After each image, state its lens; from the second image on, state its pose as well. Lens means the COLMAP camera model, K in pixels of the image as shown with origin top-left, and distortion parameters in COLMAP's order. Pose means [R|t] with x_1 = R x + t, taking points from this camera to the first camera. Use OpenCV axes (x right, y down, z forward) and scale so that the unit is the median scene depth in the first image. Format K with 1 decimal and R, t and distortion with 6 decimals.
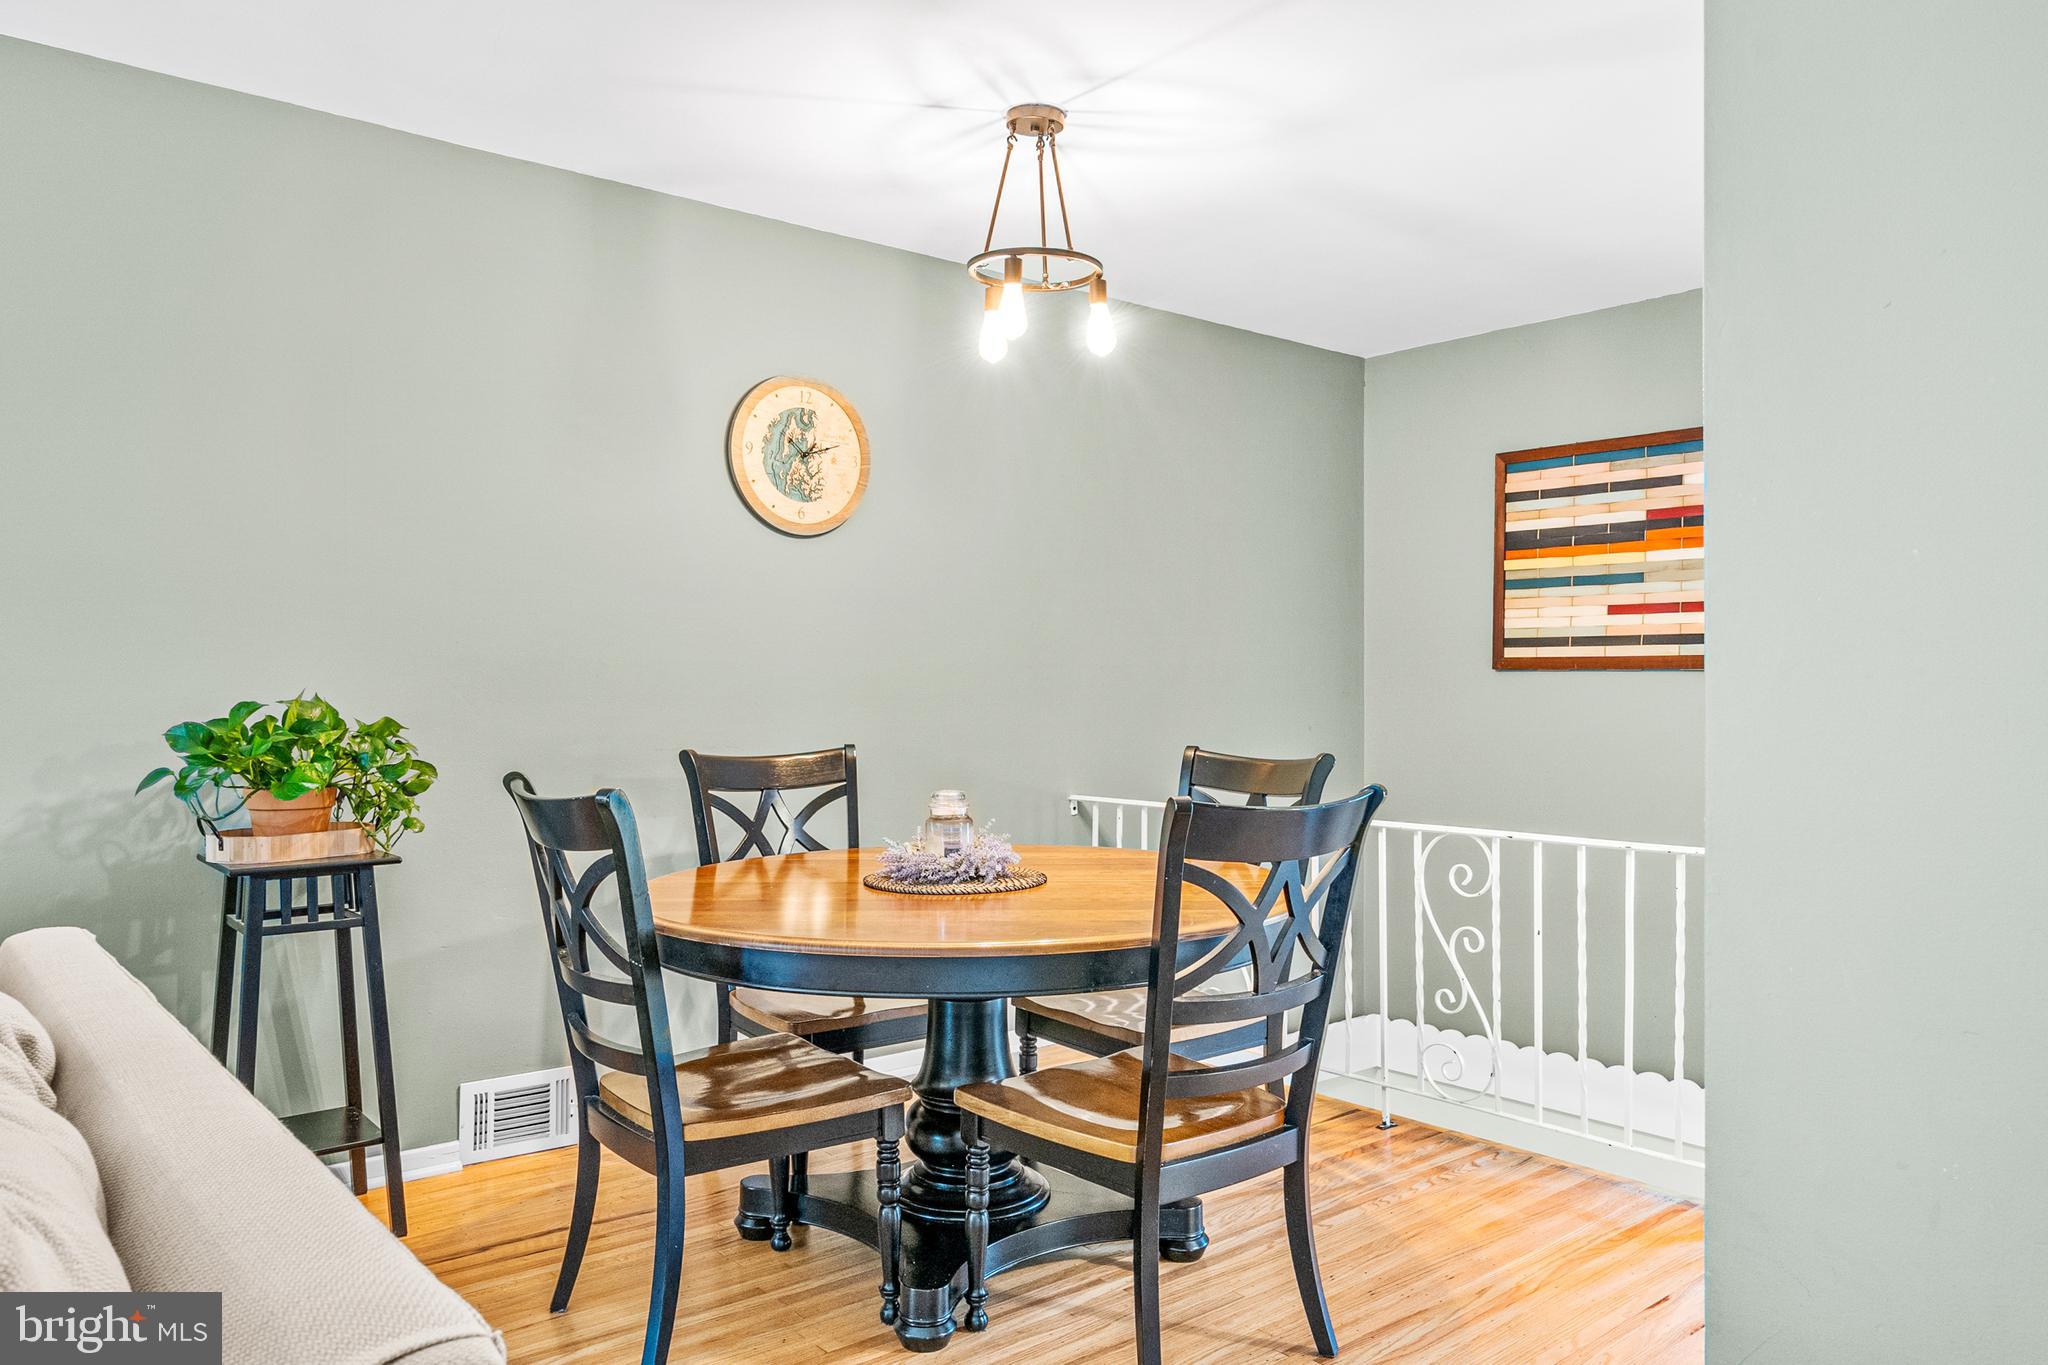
lens RADIAL K [[1445.8, 0, 1035.4], [0, 1445.8, 693.0], [0, 0, 1]] dist [-0.002168, -0.000719]
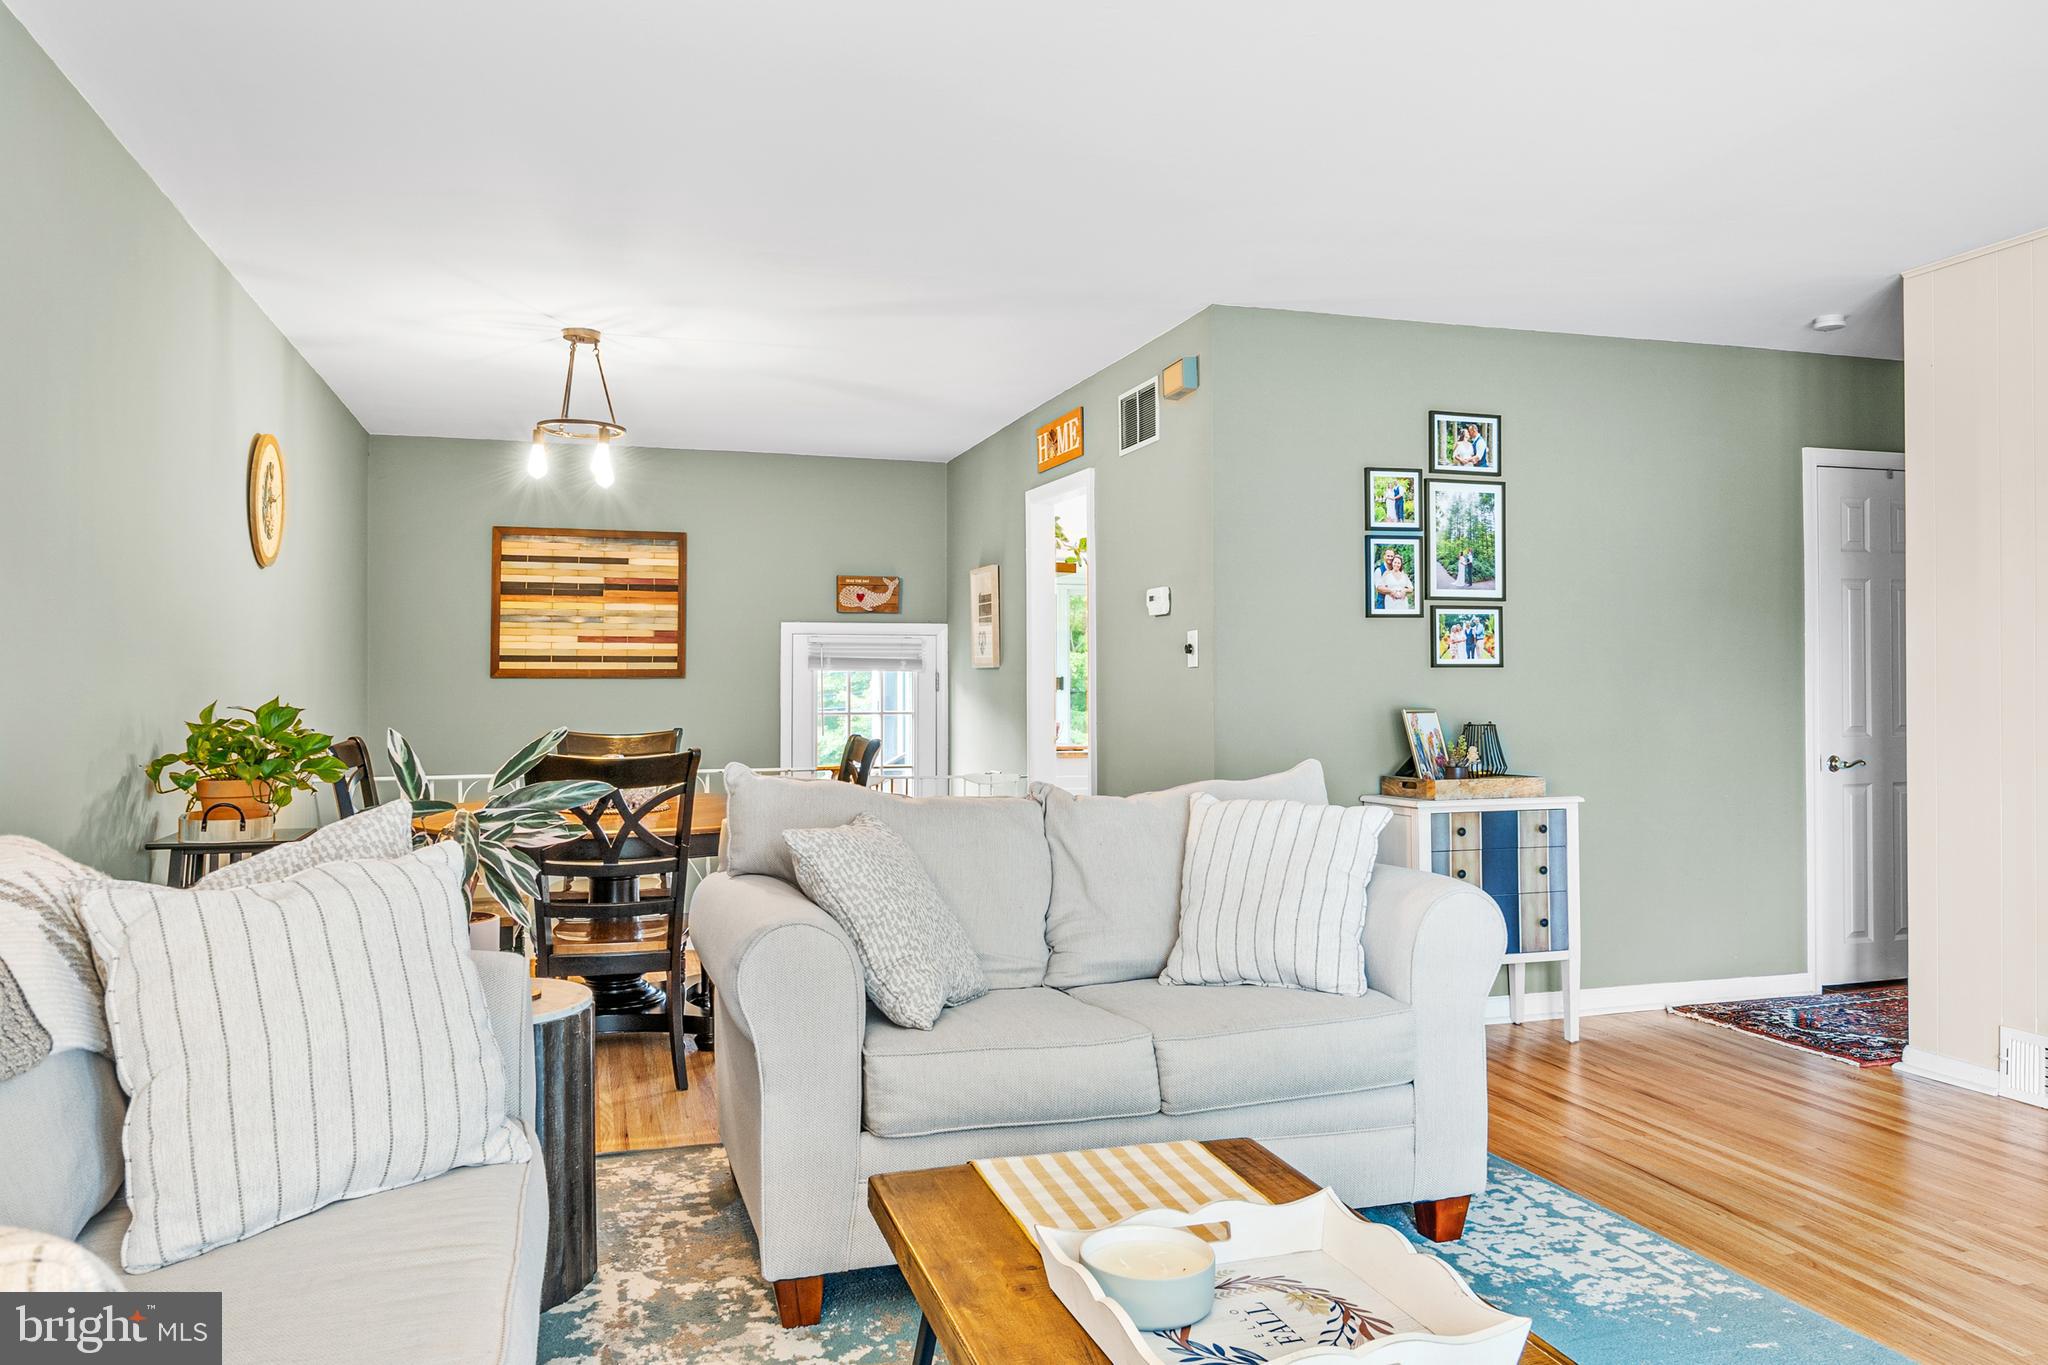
lens RADIAL K [[1445.8, 0, 1028.6], [0, 1445.8, 666.7], [0, 0, 1]] dist [-0.002168, -0.000719]
pose [[0.387729, 0.008407, 0.921735, -0.826682], [0.008330, 0.999886, -0.012624, -0.004203], [-0.921736, 0.012573, 0.387615, -0.042980]]
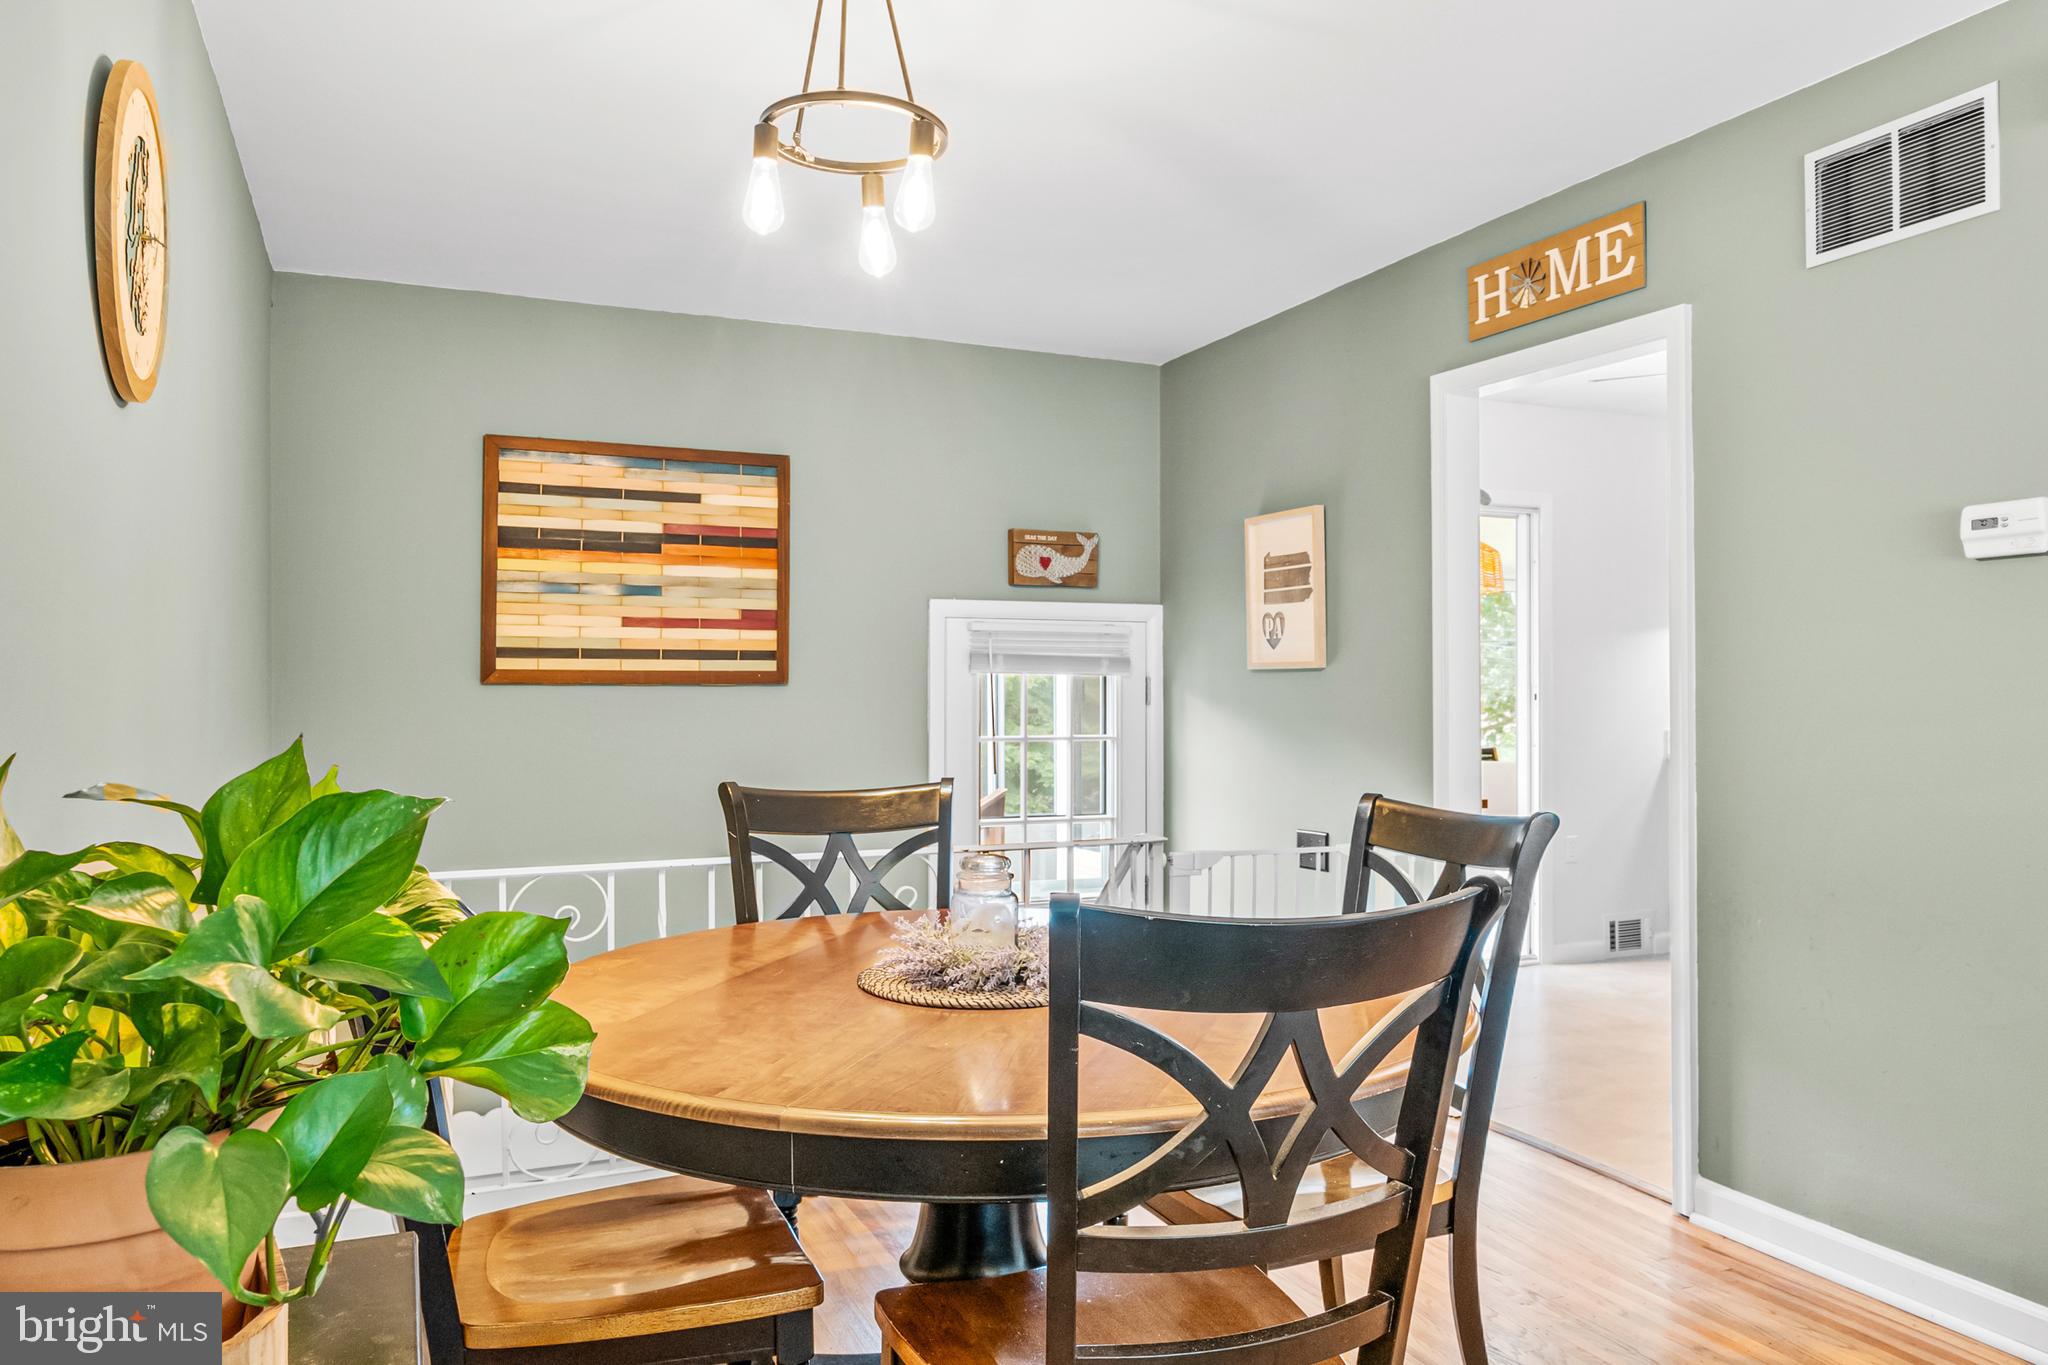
lens RADIAL K [[1445.8, 0, 1029.4], [0, 1445.8, 688.1], [0, 0, 1]] dist [-0.002168, -0.000719]
pose [[0.283699, 0.002995, 0.958909, -0.436856], [0.008671, 0.999946, -0.005688, -0.005680], [-0.958874, 0.009929, 0.283658, 0.461297]]
